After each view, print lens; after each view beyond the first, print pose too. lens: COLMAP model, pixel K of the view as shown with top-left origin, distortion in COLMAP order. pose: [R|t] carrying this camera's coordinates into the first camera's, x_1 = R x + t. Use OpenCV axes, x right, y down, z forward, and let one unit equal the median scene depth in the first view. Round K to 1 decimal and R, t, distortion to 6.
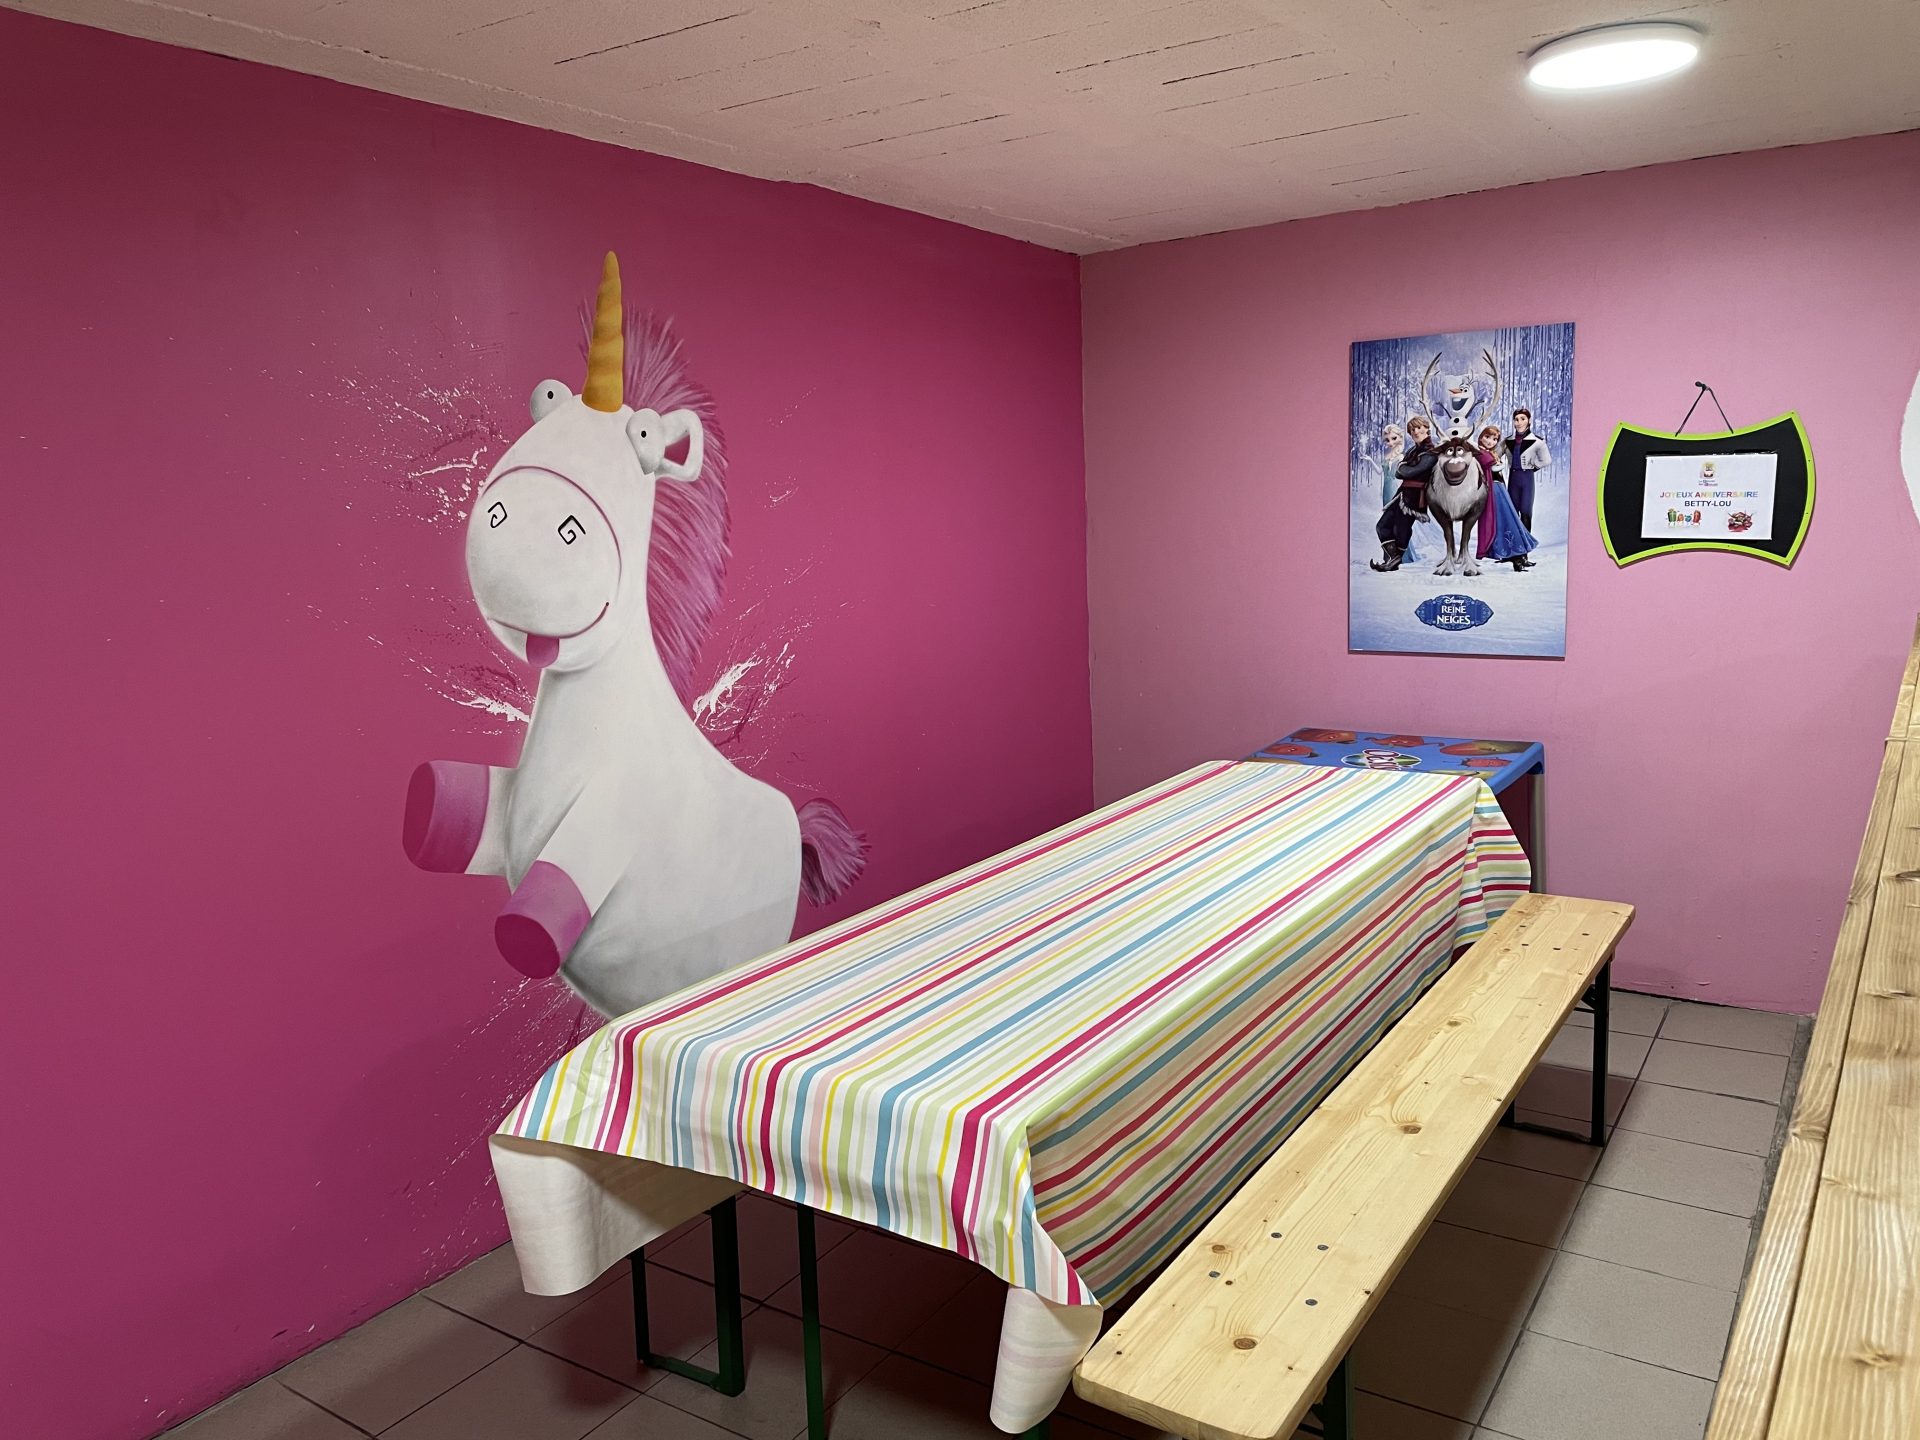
lens RADIAL K [[1496.5, 0, 960.0], [0, 1496.5, 720.0], [0, 0, 1]] dist [0.340339, -0.000010]
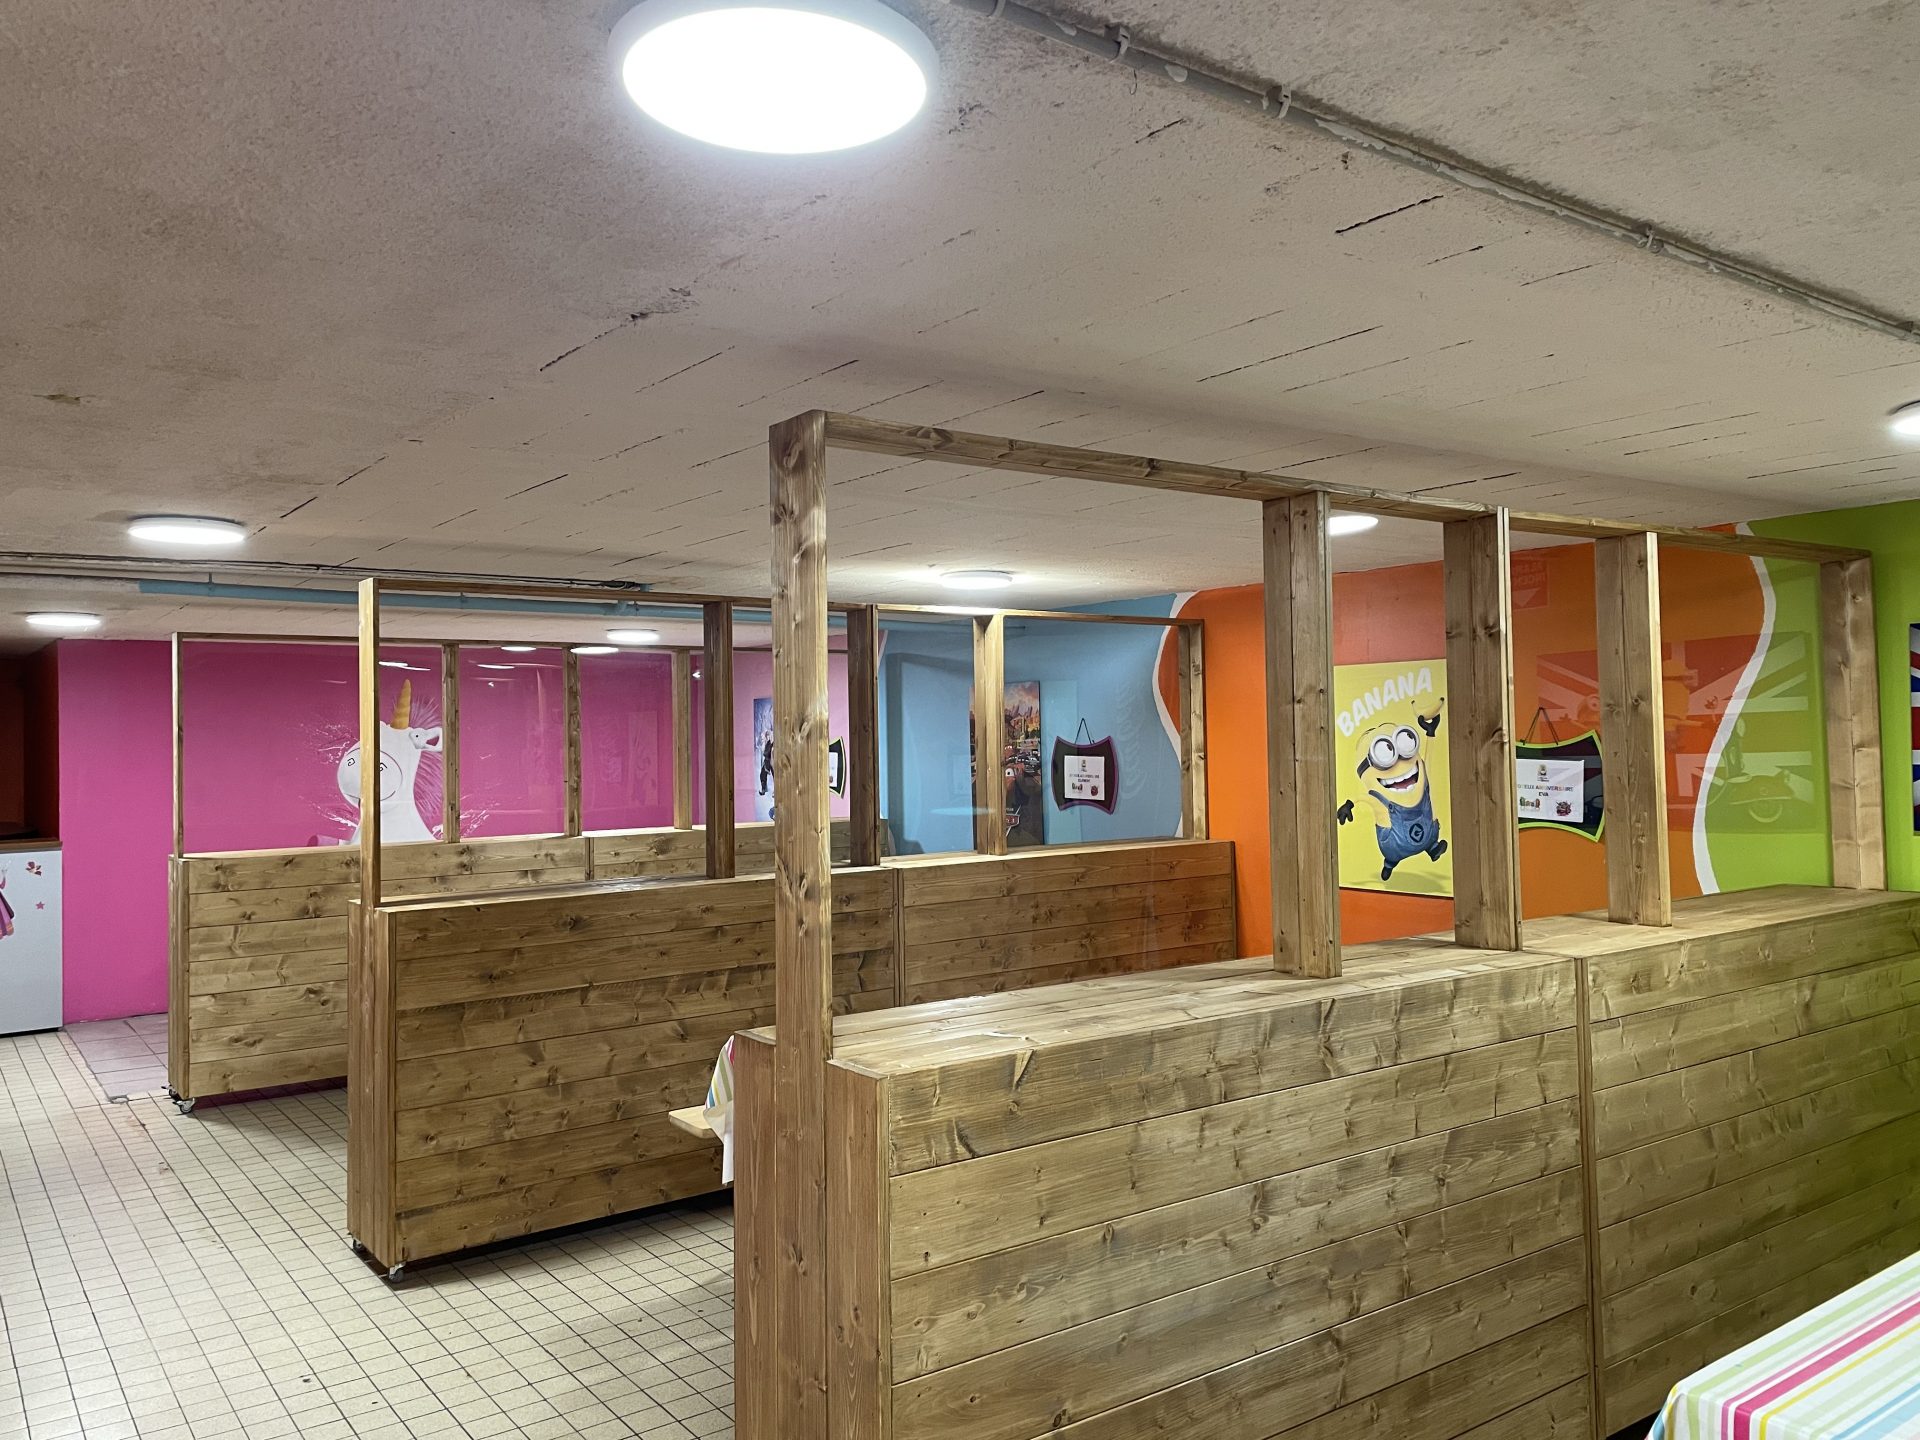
lens RADIAL K [[1461.3, 0, 960.0], [0, 1461.3, 720.0], [0, 0, 1]] dist [0.002414, 0.000750]
pose [[0.935592, 0.000356, -0.353083, 1.810243], [-0.066276, 0.982402, -0.174627, 0.210611], [0.346807, 0.186781, 0.919151, -1.260796]]
